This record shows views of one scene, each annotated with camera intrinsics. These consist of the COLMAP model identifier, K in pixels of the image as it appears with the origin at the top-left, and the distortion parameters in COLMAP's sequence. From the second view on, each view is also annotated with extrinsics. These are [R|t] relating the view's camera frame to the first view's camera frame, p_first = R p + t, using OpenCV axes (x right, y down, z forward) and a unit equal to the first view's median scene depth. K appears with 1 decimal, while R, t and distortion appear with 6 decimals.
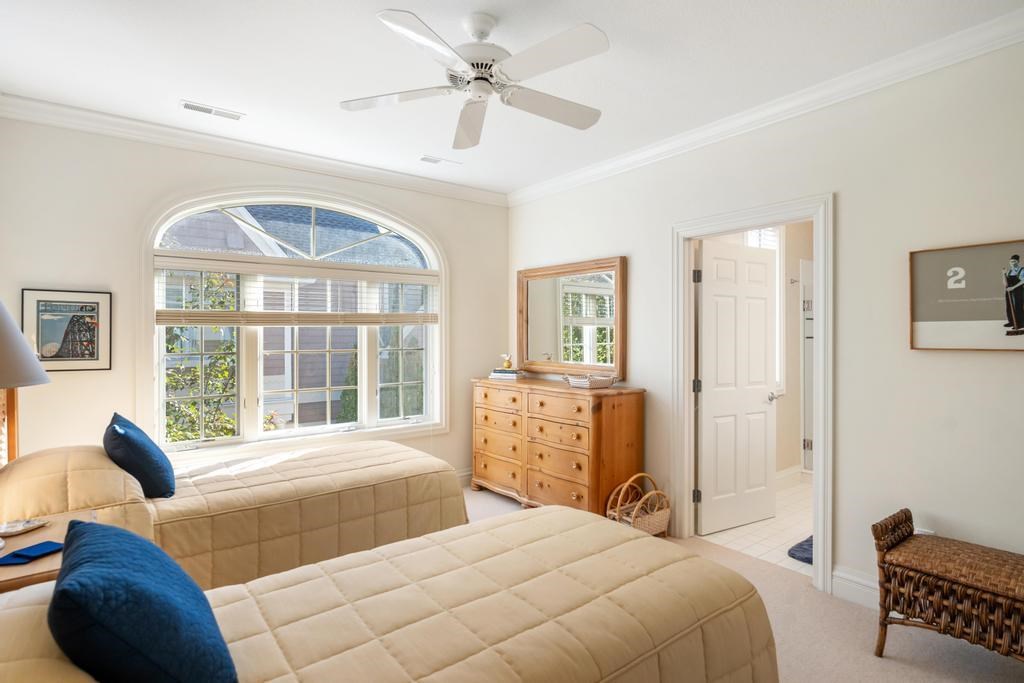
lens RADIAL K [[523.3, 0, 508.5], [0, 523.3, 337.9], [0, 0, 1]] dist [-0.000863, -0.000022]
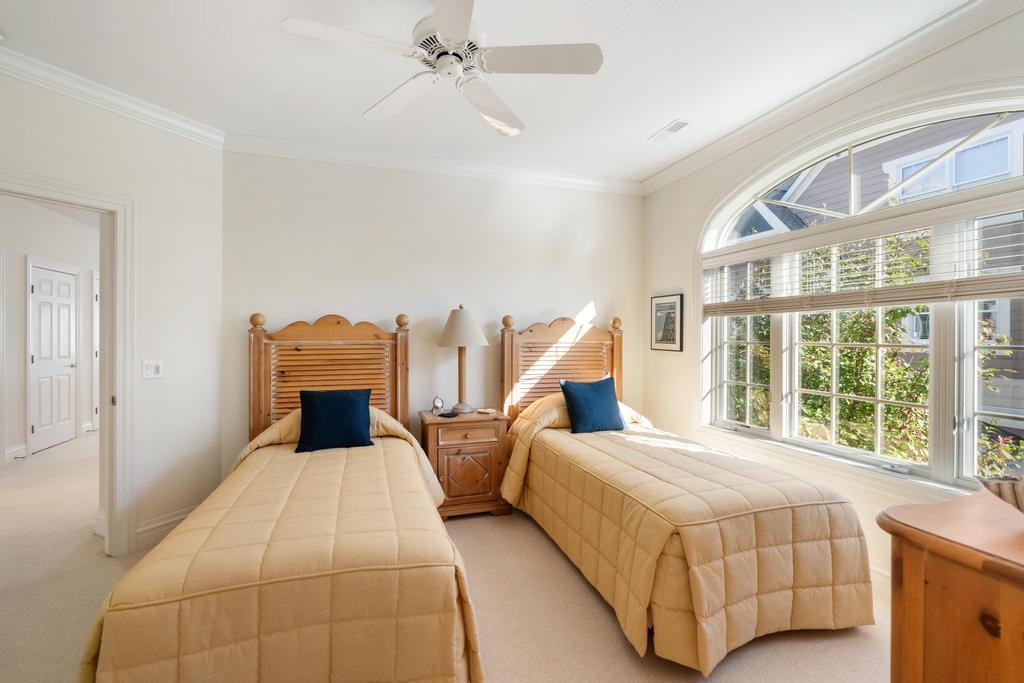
lens RADIAL K [[452.5, 0, 506.7], [0, 452.5, 336.2], [0, 0, 1]] dist [-0.004579, -0.000577]
pose [[-0.339125, 0.003748, -0.940734, 0.493594], [-0.008072, 0.999944, 0.006893, 0.017424], [0.940707, 0.009931, -0.339076, 0.986535]]
